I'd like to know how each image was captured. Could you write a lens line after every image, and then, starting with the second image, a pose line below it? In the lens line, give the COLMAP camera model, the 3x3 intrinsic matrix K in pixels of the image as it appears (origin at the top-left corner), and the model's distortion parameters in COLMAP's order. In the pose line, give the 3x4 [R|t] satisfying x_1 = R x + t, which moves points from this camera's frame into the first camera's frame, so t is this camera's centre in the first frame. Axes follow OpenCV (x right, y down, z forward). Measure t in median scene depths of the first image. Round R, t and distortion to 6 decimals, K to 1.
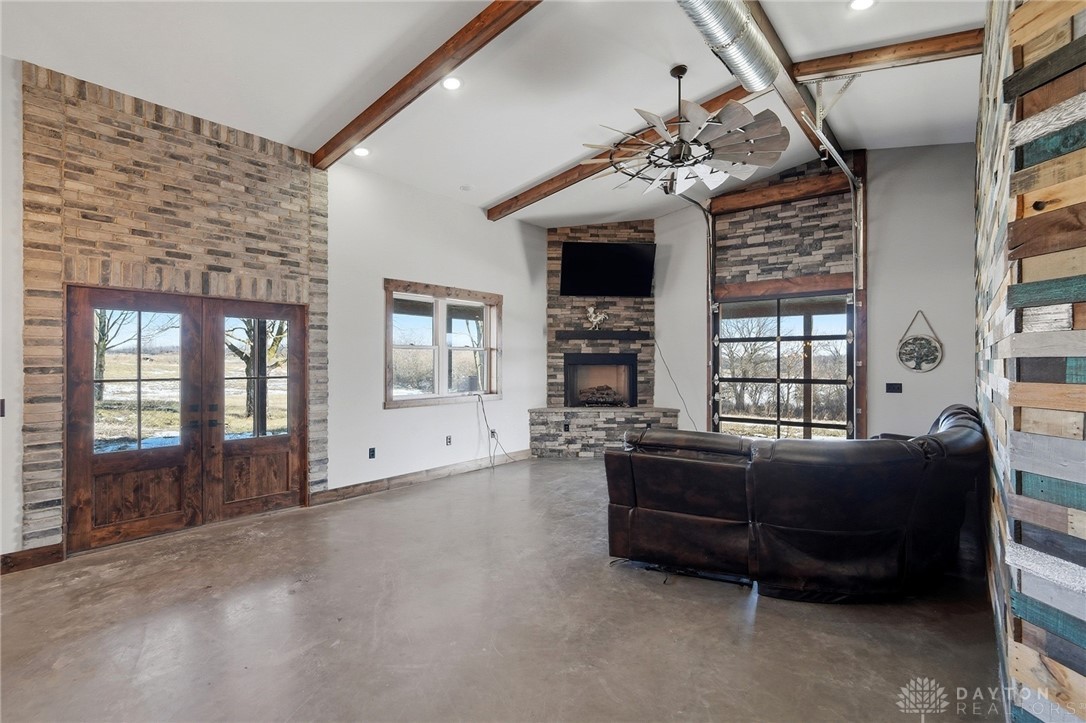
lens RADIAL K [[512.7, 0, 545.0], [0, 512.7, 360.2], [0, 0, 1]] dist [-0.020871, 0.012966]
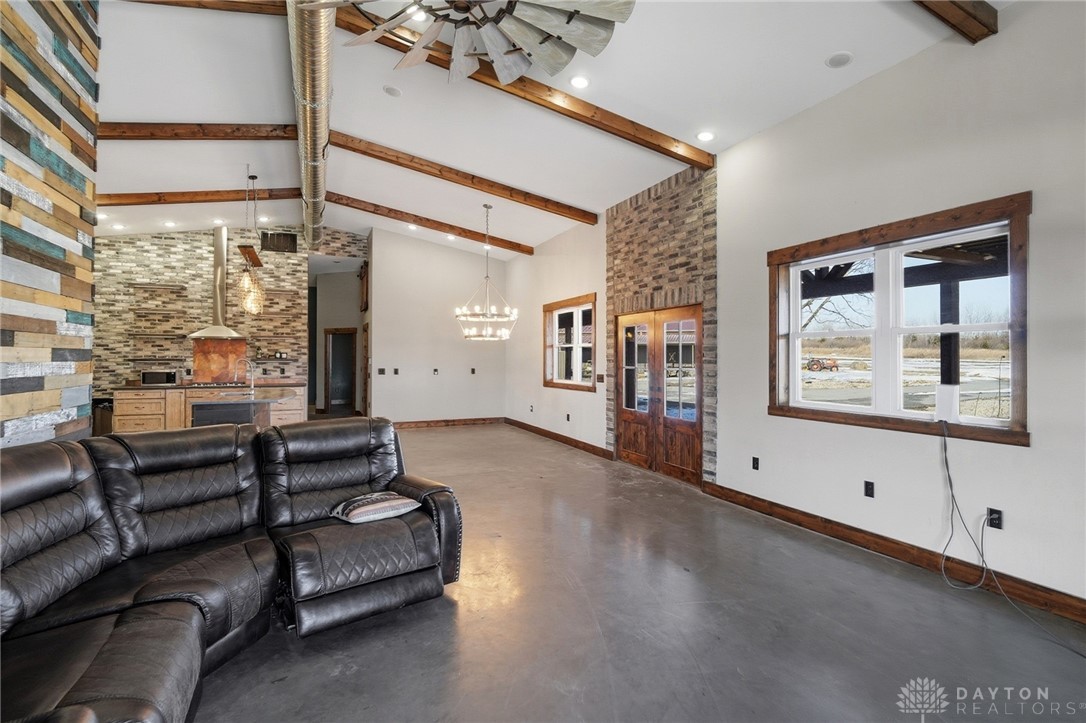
lens RADIAL K [[537.7, 0, 542.3], [0, 537.7, 350.9], [0, 0, 1]] dist [0.000642, 0.000376]
pose [[-0.470567, -0.012208, -0.882280, 0.813186], [0.002709, 0.999880, -0.015280, 0.010270], [0.882360, -0.009580, -0.470477, 1.458948]]
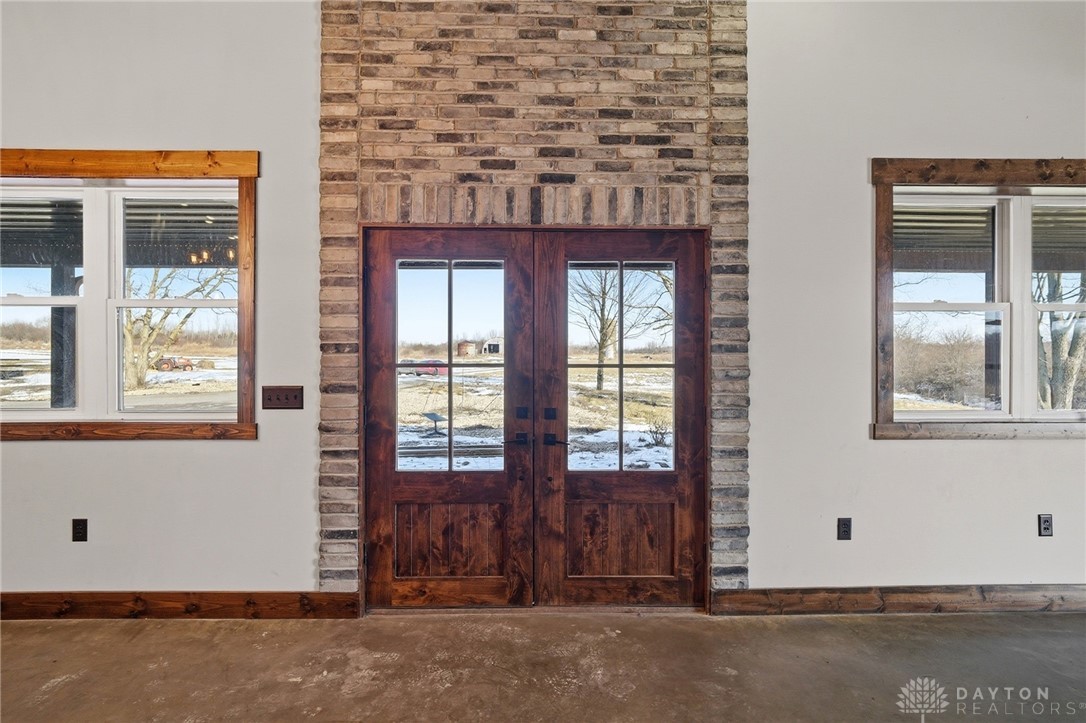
lens RADIAL K [[512.7, 0, 545.0], [0, 512.7, 360.2], [0, 0, 1]] dist [-0.020871, 0.012966]
pose [[0.644447, 0.000427, -0.764649, -0.203790], [0.001891, 0.999996, 0.002152, 0.030051], [0.764647, -0.002832, 0.644444, 0.631407]]
